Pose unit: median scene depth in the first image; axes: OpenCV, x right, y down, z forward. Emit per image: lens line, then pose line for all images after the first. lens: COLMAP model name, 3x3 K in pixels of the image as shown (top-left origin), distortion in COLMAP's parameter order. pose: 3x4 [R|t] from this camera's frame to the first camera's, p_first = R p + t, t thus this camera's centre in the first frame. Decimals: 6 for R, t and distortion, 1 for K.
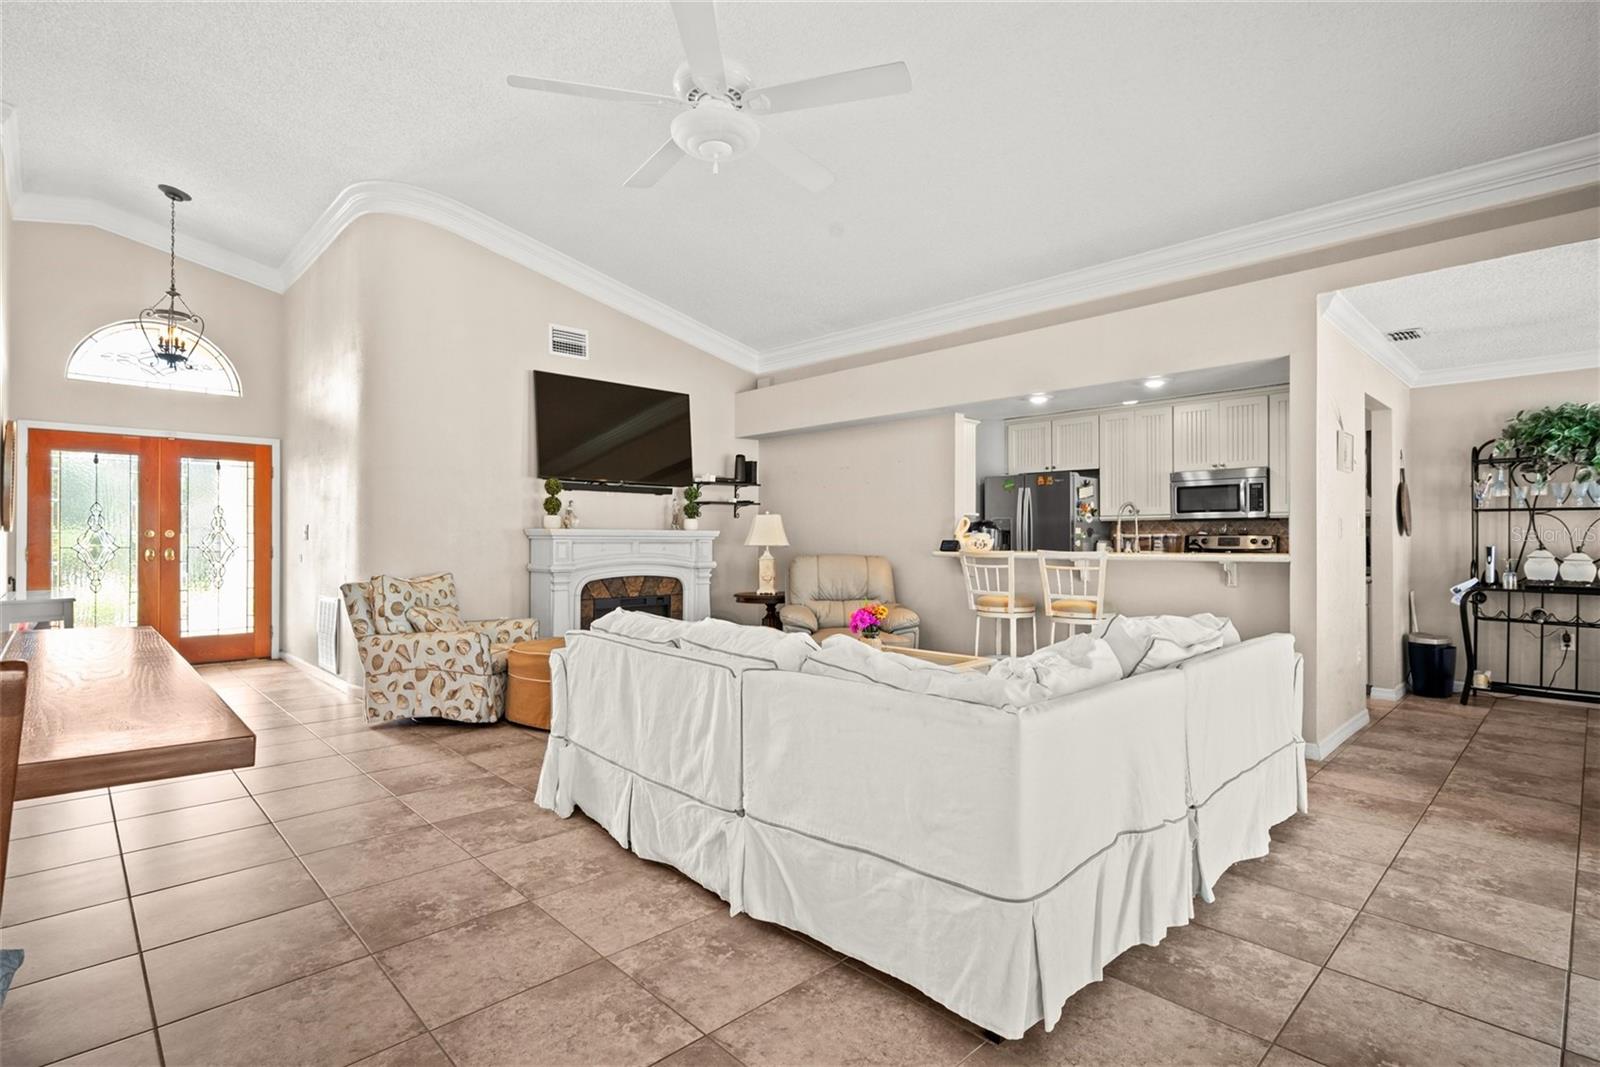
lens RADIAL K [[772.6, 0, 799.1], [0, 772.6, 539.3], [0, 0, 1]] dist [-0.000030, -0.000034]
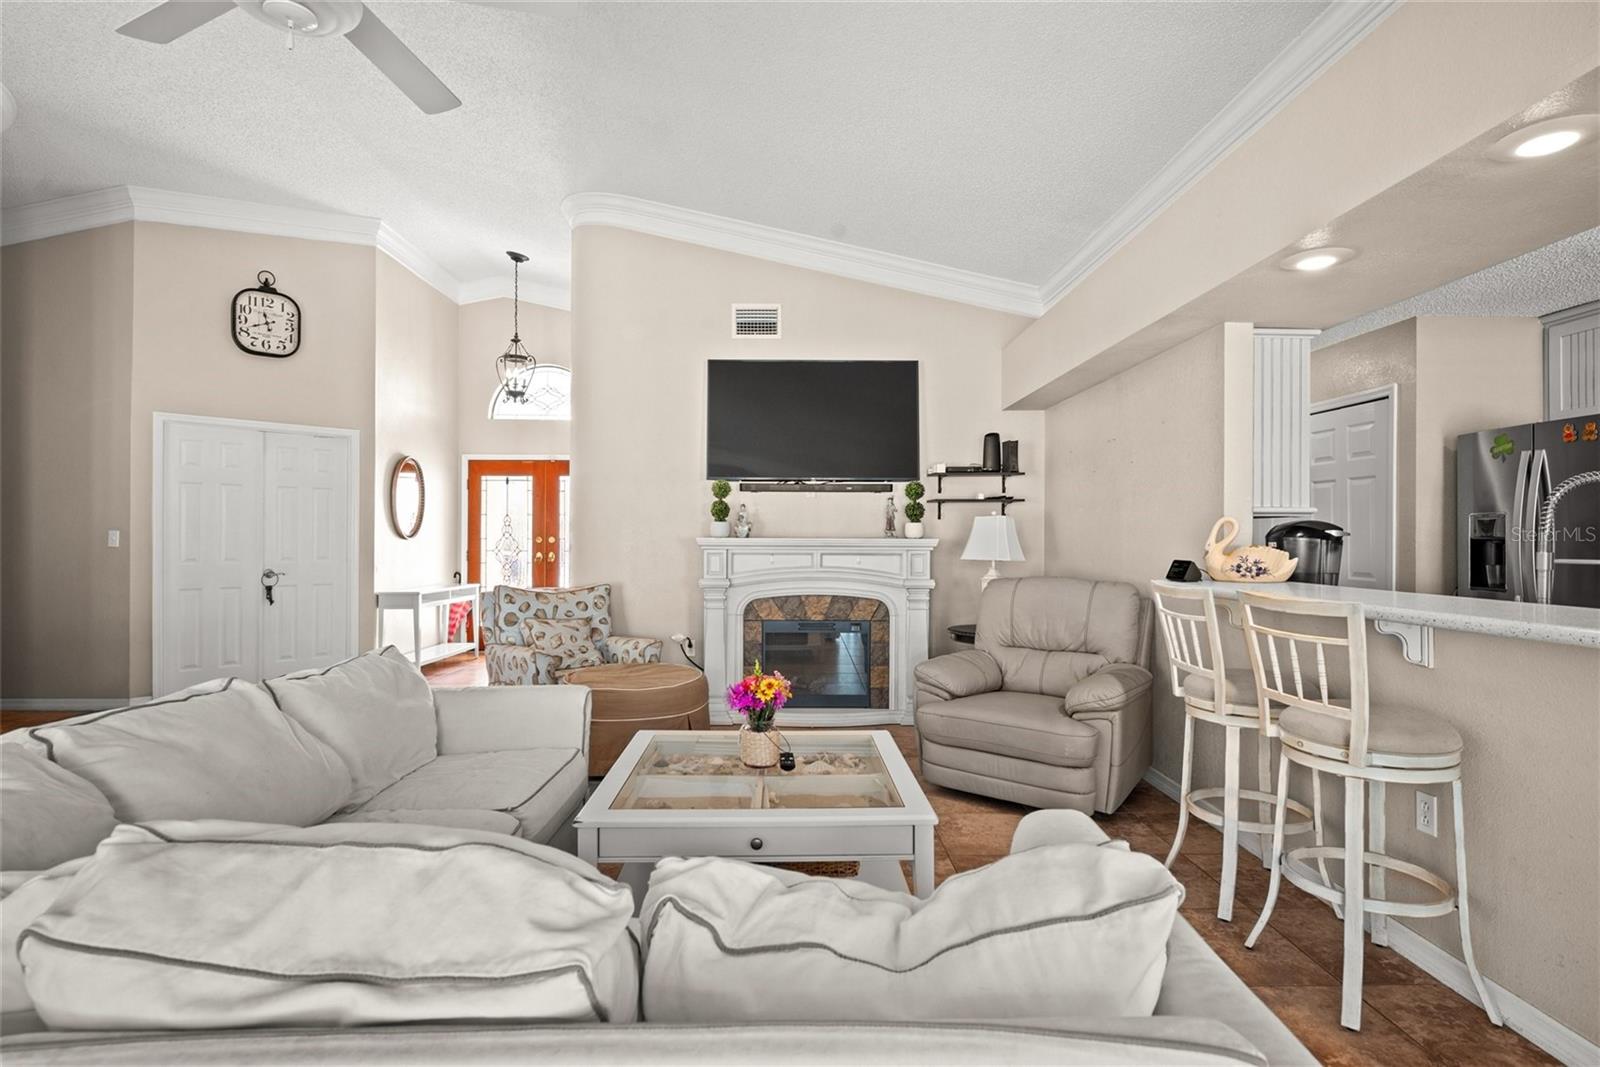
lens RADIAL K [[806.5, 0, 796.8], [0, 806.5, 531.4], [0, 0, 1]] dist [0.004413, 0.001797]
pose [[0.731353, -0.003311, -0.681991, 0.348032], [-0.002060, 0.999973, -0.007064, -0.013030], [0.681996, 0.006571, 0.731326, 0.367587]]
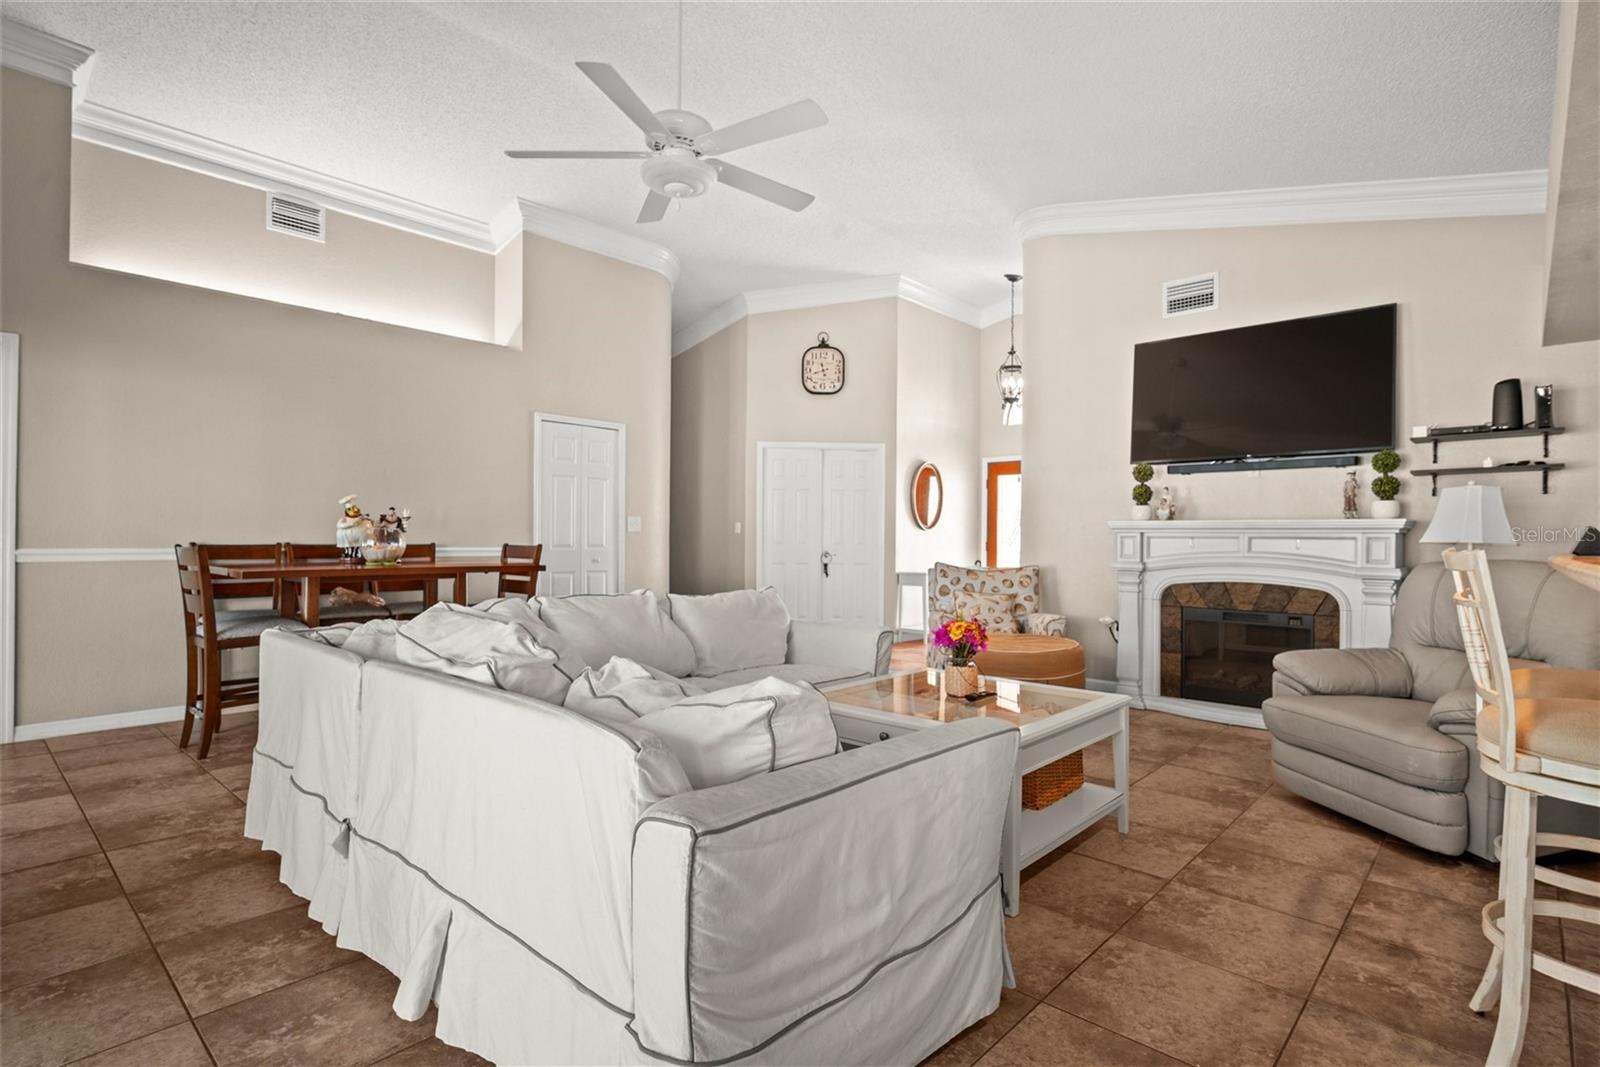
lens RADIAL K [[792.9, 0, 798.1], [0, 792.9, 537.1], [0, 0, 1]] dist [-0.000118, 0.001136]
pose [[0.062419, -0.002581, -0.998047, 0.518776], [-0.007716, 0.999966, -0.003068, 0.009480], [0.998020, 0.007893, 0.062397, 0.524982]]
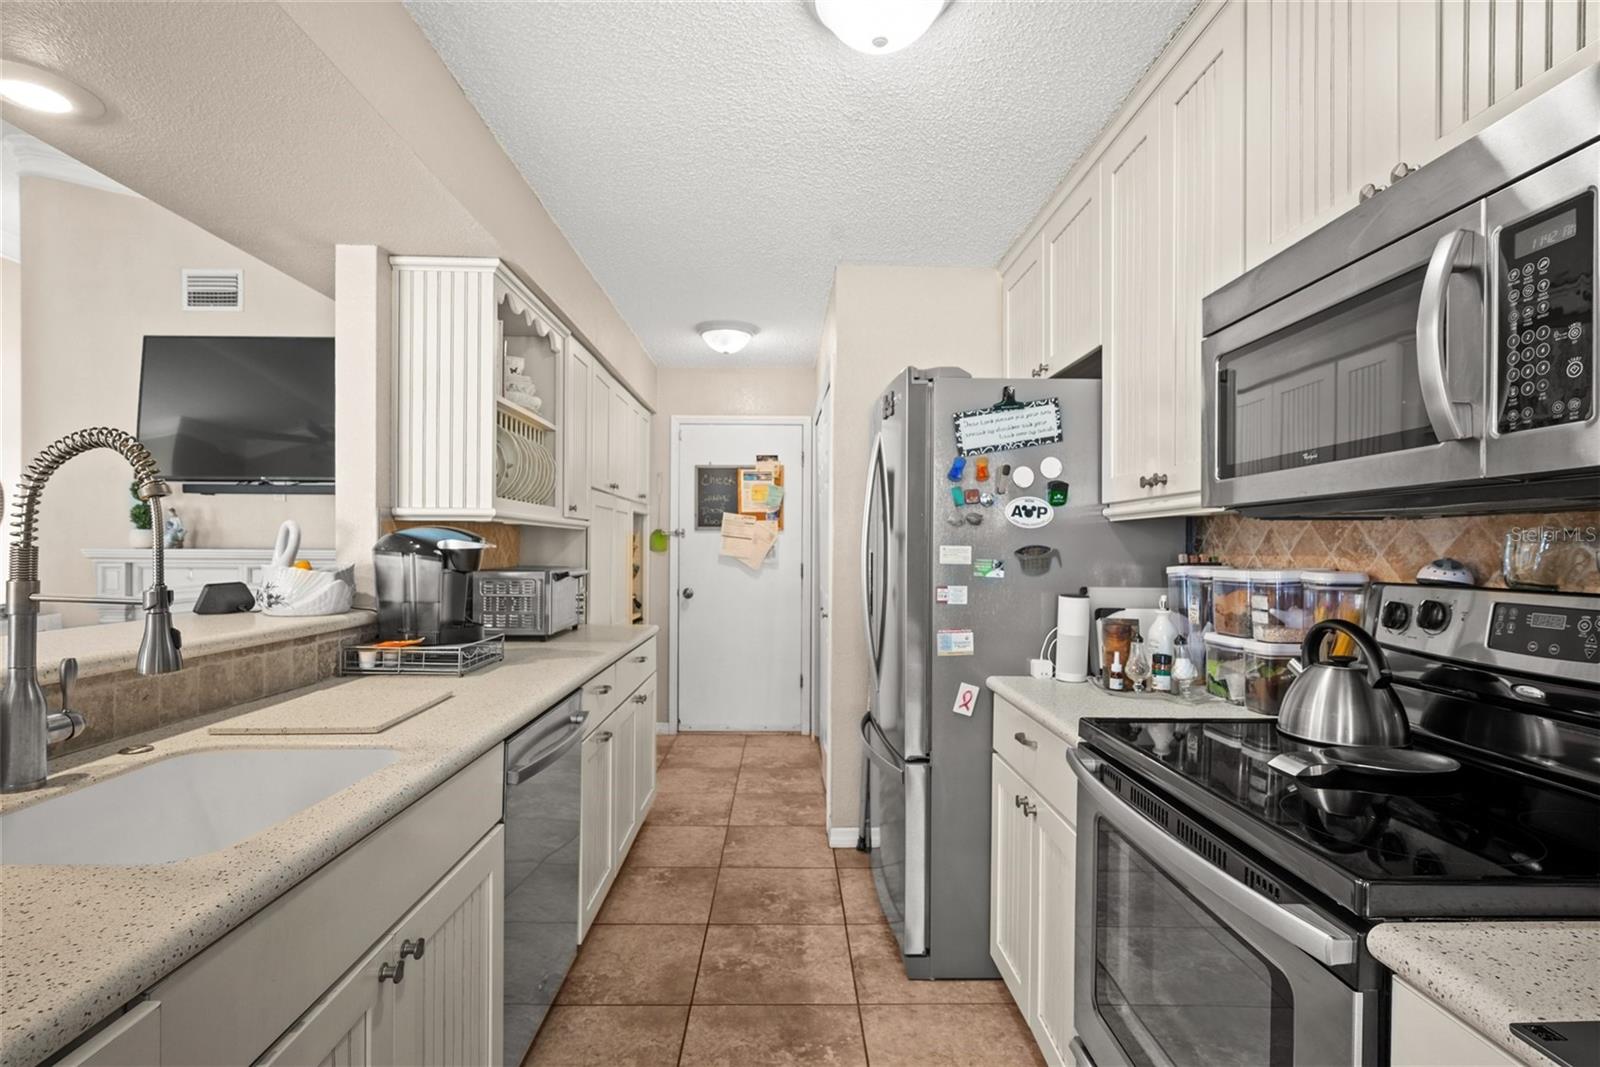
lens RADIAL K [[772.6, 0, 797.3], [0, 772.6, 557.8], [0, 0, 1]] dist [-0.000030, -0.000034]
pose [[0.734963, 0.011492, -0.678010, 0.595076], [-0.003912, 0.999912, 0.012708, -0.015144], [0.678096, -0.006688, 0.734943, 0.830417]]
